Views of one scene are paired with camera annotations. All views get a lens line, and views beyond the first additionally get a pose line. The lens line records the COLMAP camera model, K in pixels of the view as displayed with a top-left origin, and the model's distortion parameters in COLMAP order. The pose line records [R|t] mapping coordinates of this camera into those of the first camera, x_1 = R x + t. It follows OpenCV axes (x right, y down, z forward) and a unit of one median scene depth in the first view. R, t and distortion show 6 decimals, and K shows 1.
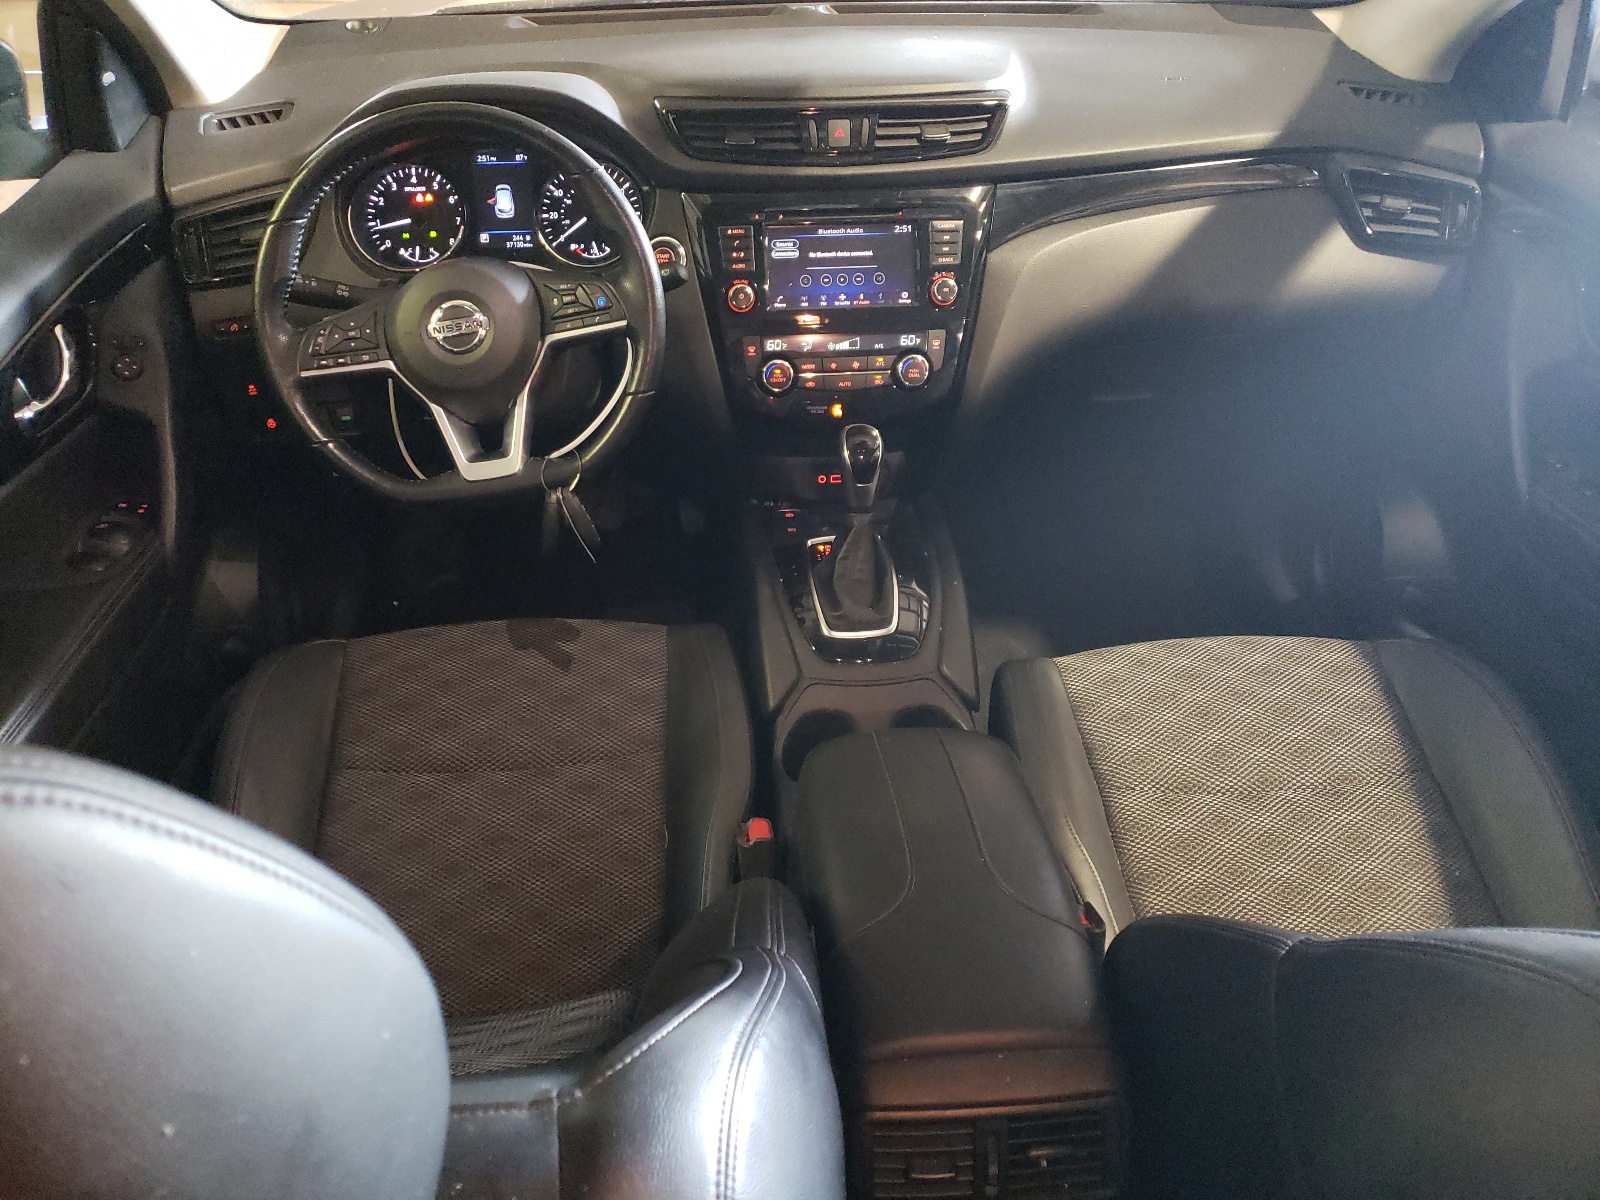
lens RADIAL K [[1251.7, 0, 800.7], [0, 1251.7, 592.3], [0, 0, 1]] dist [-0.013682, -0.001644]
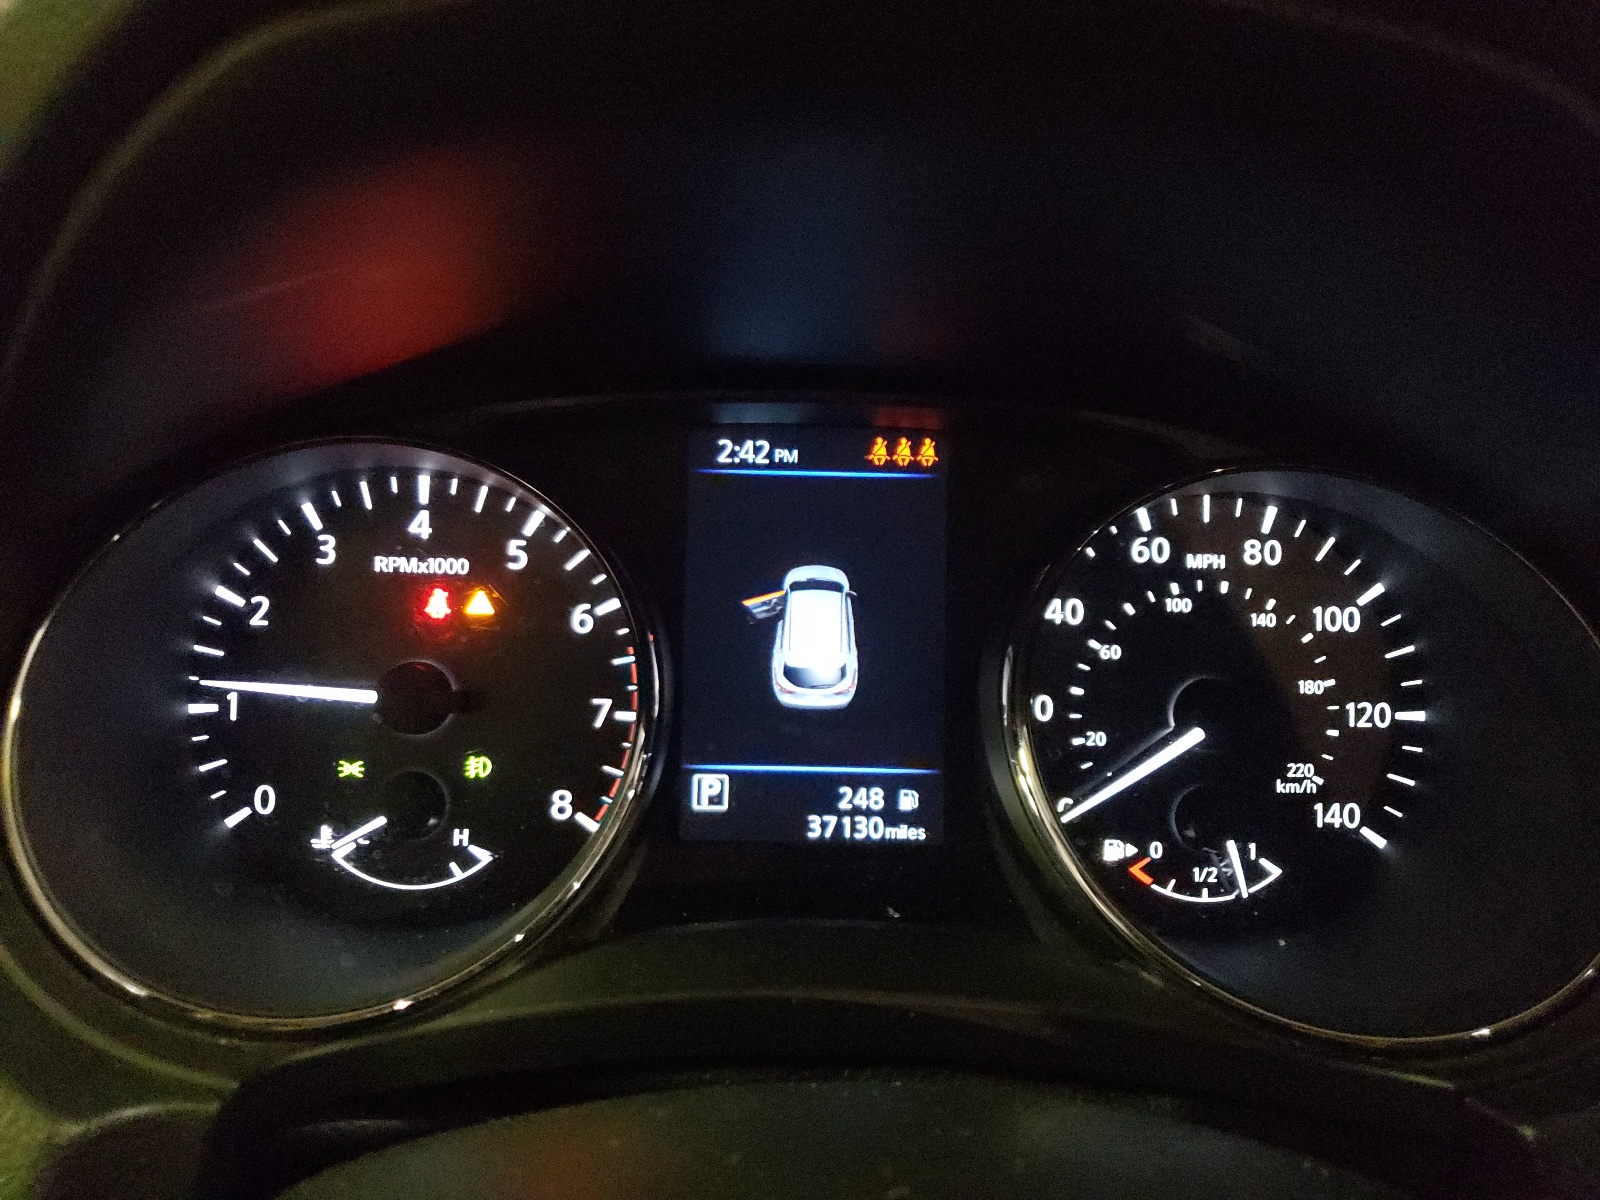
lens RADIAL K [[1227.5, 0, 795.3], [0, 1227.5, 603.5], [0, 0, 1]] dist [-0.010416, -0.003159]
pose [[0.998981, 0.044024, -0.009899, -0.239371], [-0.044913, 0.948945, -0.312228, -0.250549], [-0.004352, 0.312354, 0.949956, 0.791800]]
